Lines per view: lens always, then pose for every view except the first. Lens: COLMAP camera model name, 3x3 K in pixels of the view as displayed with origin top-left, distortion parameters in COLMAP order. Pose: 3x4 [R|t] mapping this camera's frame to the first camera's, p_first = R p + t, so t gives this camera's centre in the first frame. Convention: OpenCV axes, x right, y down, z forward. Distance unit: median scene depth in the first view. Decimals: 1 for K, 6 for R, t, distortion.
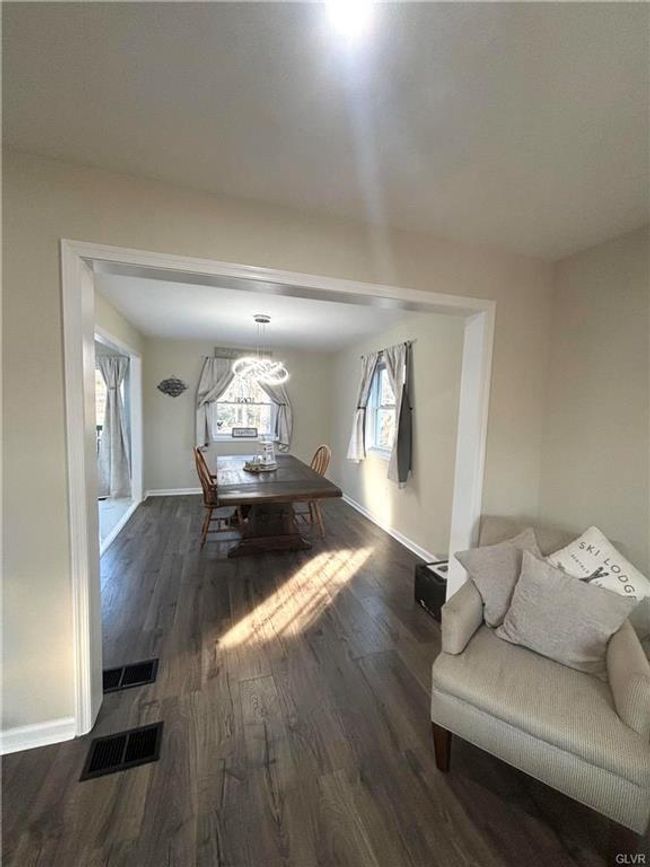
lens RADIAL K [[355.7, 0, 325.0], [0, 355.7, 433.5], [0, 0, 1]] dist [0.002449, 0.000023]
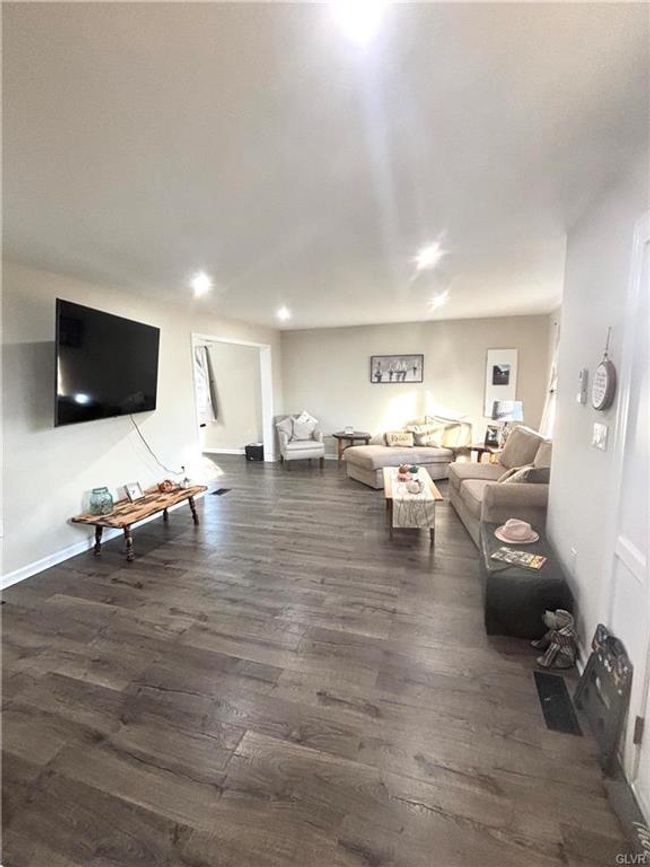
lens RADIAL K [[382.2, 0, 325.0], [0, 382.2, 433.5], [0, 0, 1]] dist [-0.004280, 0.000100]
pose [[0.596274, -0.152945, 0.788077, -1.913842], [0.102482, 0.988154, 0.114235, 0.052808], [-0.796213, 0.012648, 0.604884, -1.325336]]
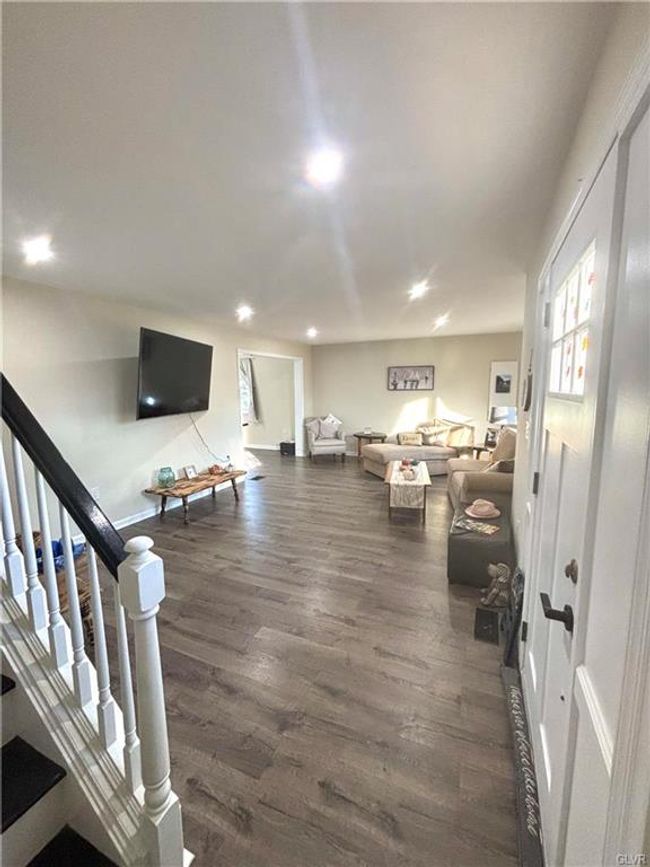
lens RADIAL K [[355.7, 0, 325.0], [0, 355.7, 433.5], [0, 0, 1]] dist [0.002449, 0.000023]
pose [[0.674374, -0.132409, 0.726421, -2.068392], [0.092662, 0.991189, 0.094647, 0.071955], [-0.732553, 0.003484, 0.680701, -1.600186]]
